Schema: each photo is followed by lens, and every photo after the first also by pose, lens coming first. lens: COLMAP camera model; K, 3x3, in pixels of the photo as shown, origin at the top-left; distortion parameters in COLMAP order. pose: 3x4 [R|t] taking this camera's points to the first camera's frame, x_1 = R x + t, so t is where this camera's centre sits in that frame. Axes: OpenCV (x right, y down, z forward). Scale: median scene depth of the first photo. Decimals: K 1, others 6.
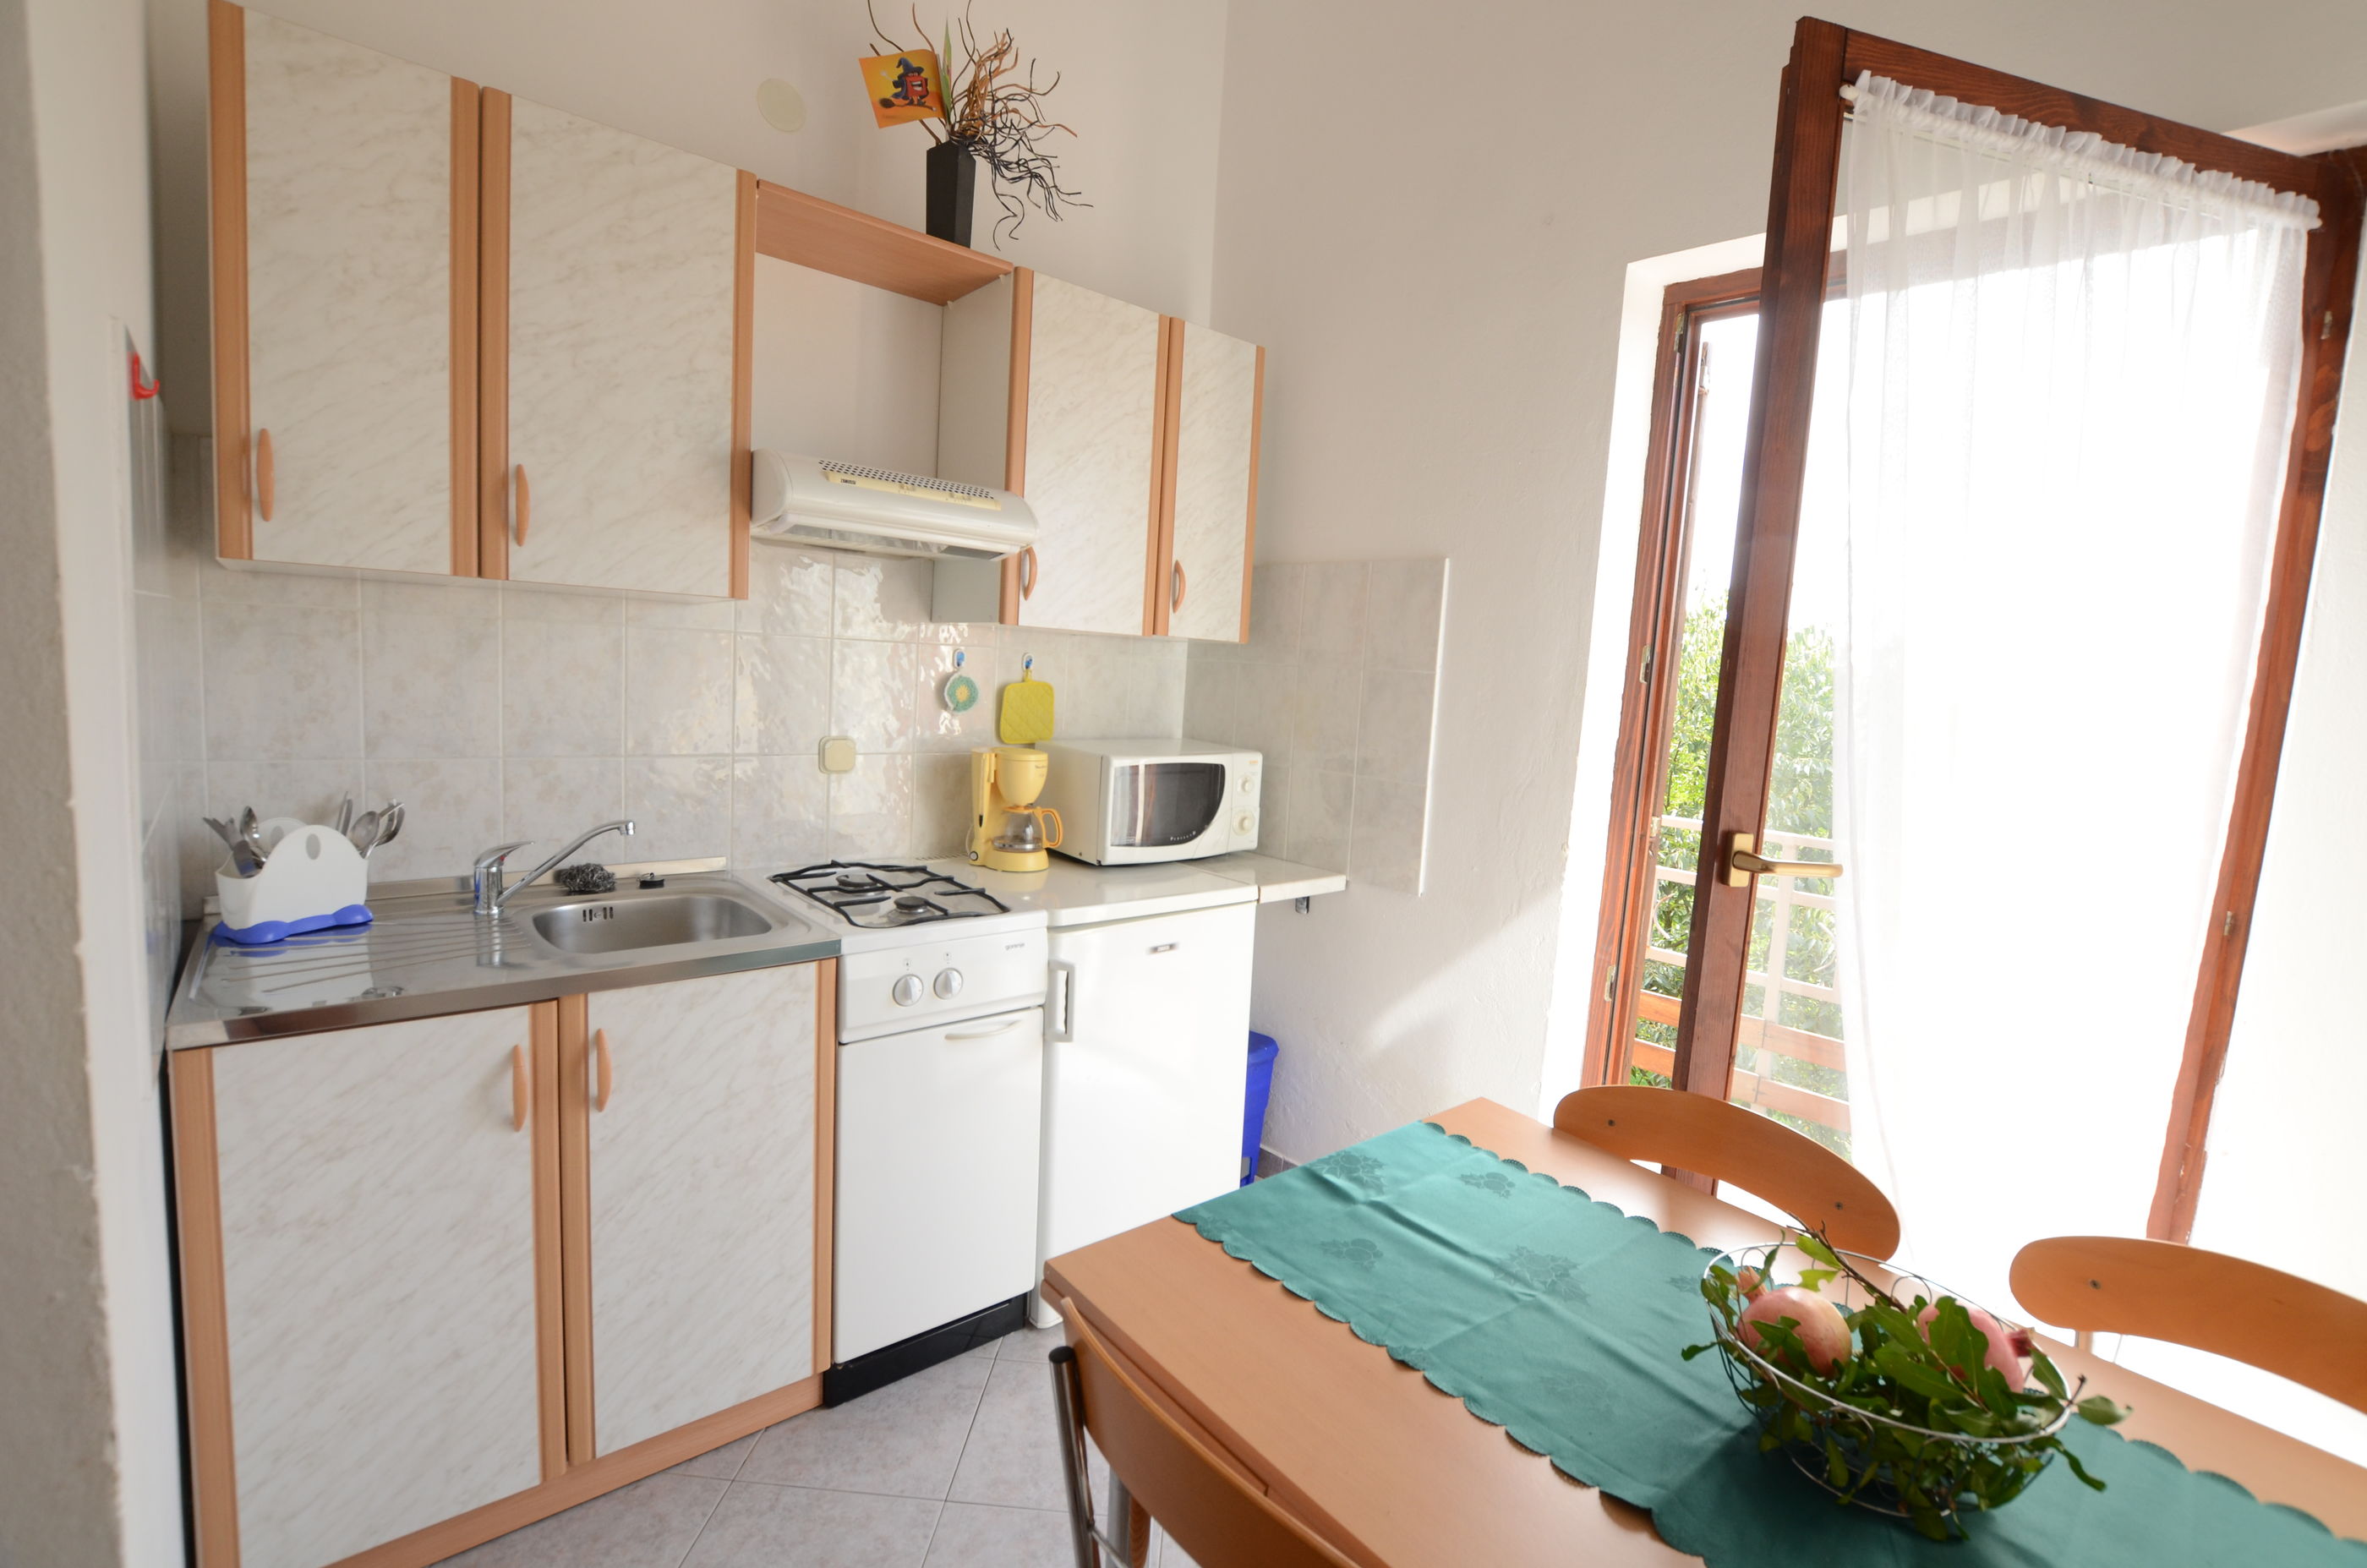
lens RADIAL K [[1036.9, 0, 1190.2], [0, 1036.9, 776.6], [0, 0, 1]] dist [-0.034215, 0.006340]
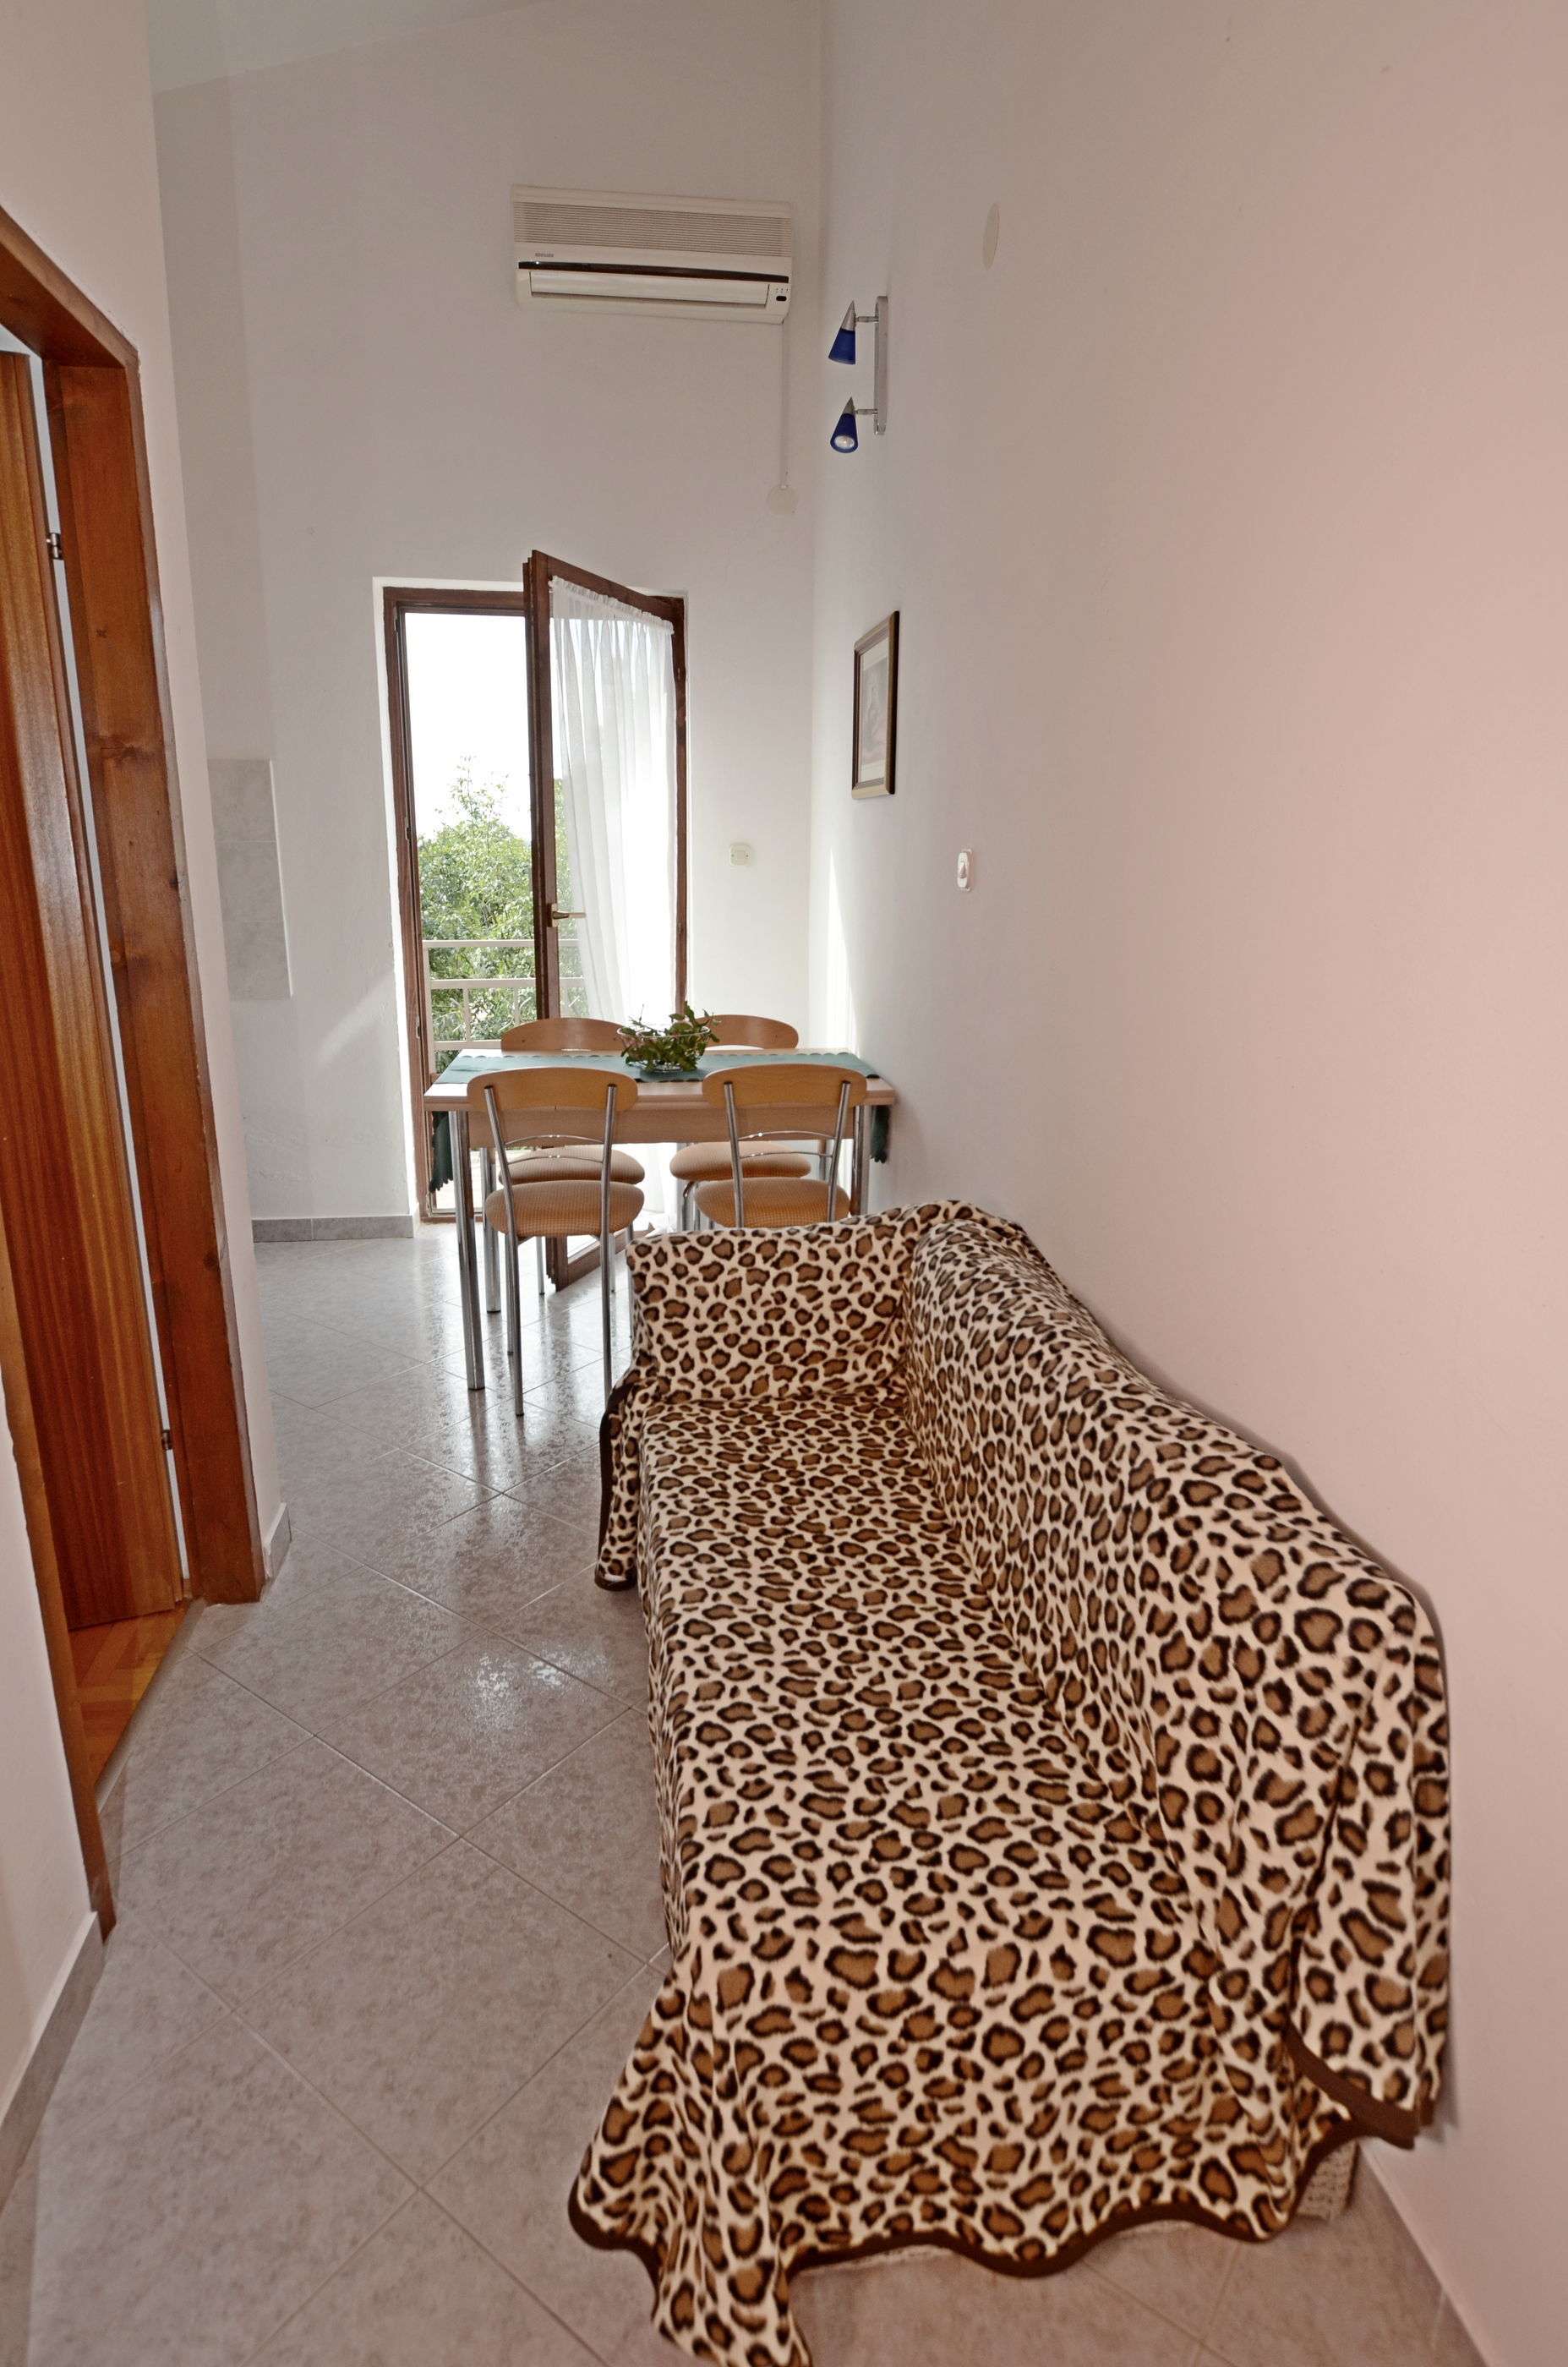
lens RADIAL K [[1240.4, 0, 748.8], [0, 1240.4, 1161.6], [0, 0, 1]] dist [-0.017813, 0.002986]
pose [[0.574374, -0.254358, 0.778072, -1.149484], [0.117019, 0.966251, 0.229492, 0.019944], [-0.810186, -0.040765, 0.584754, -0.773102]]
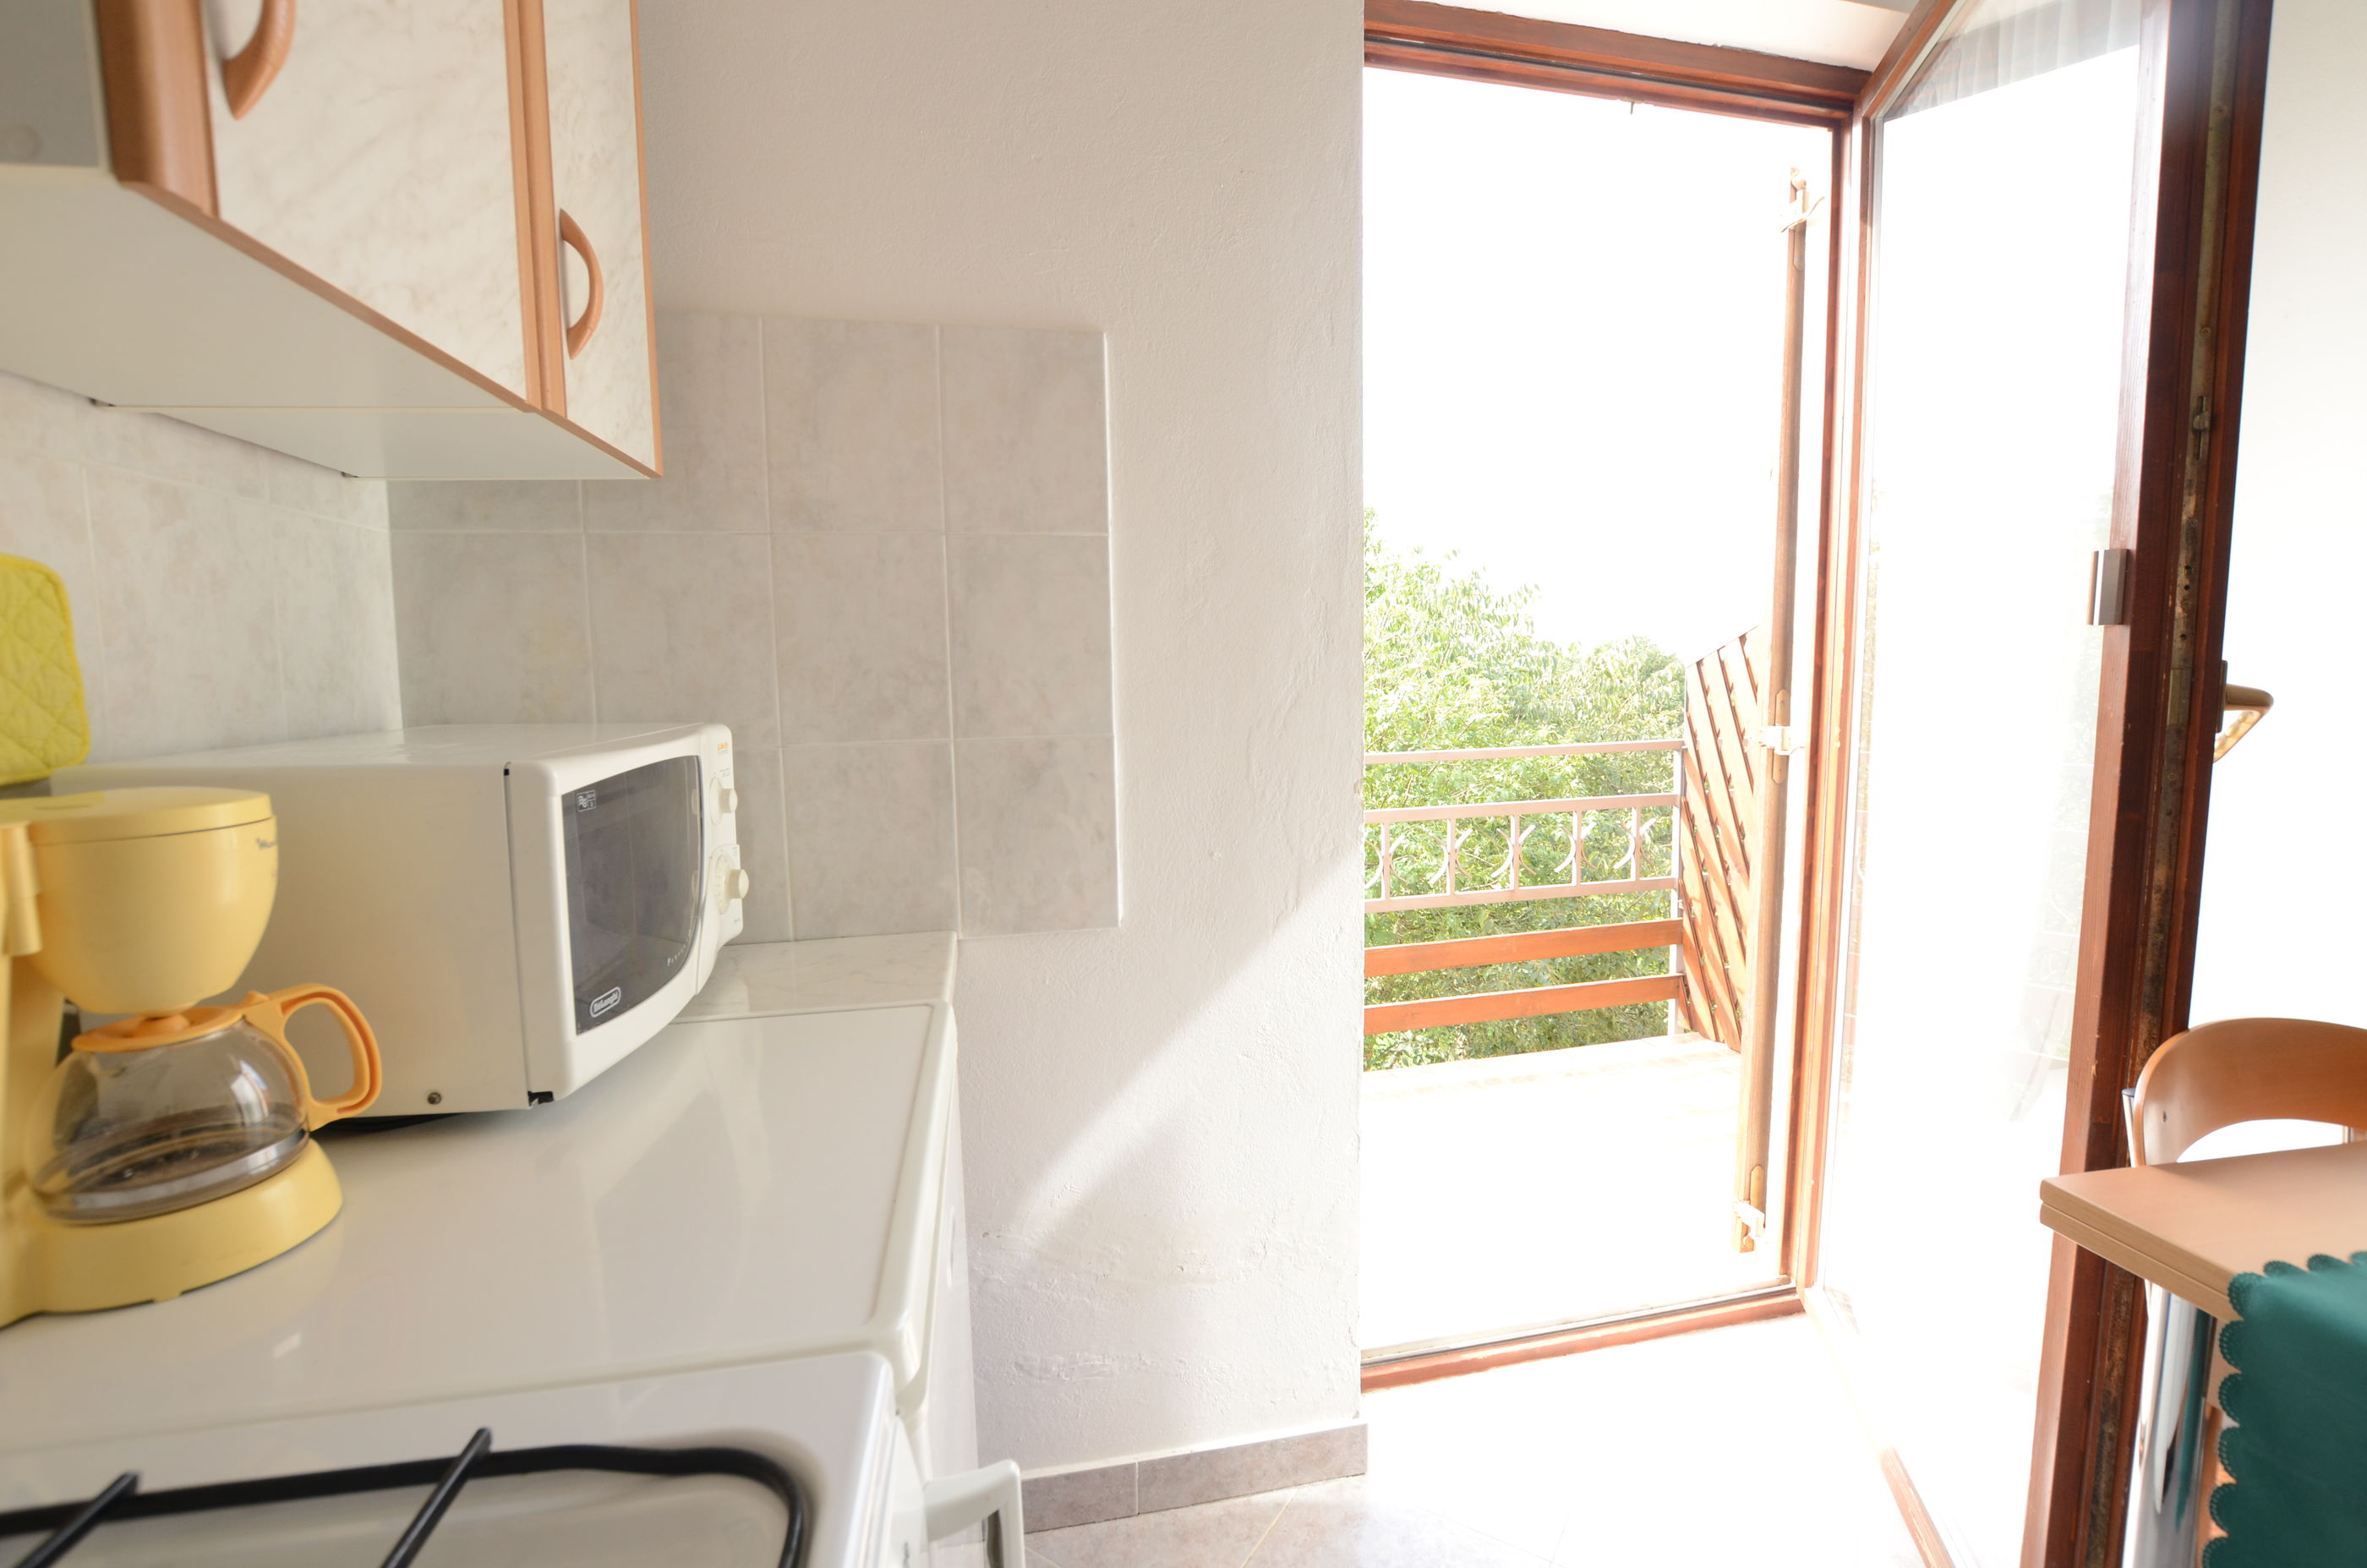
lens RADIAL K [[1036.9, 0, 1186.4], [0, 1036.9, 770.6], [0, 0, 1]] dist [-0.034215, 0.006340]
pose [[0.509727, -0.150474, 0.847075, -0.332962], [0.135713, 0.986322, 0.093545, -0.027626], [-0.849565, 0.067276, 0.523176, 0.921657]]
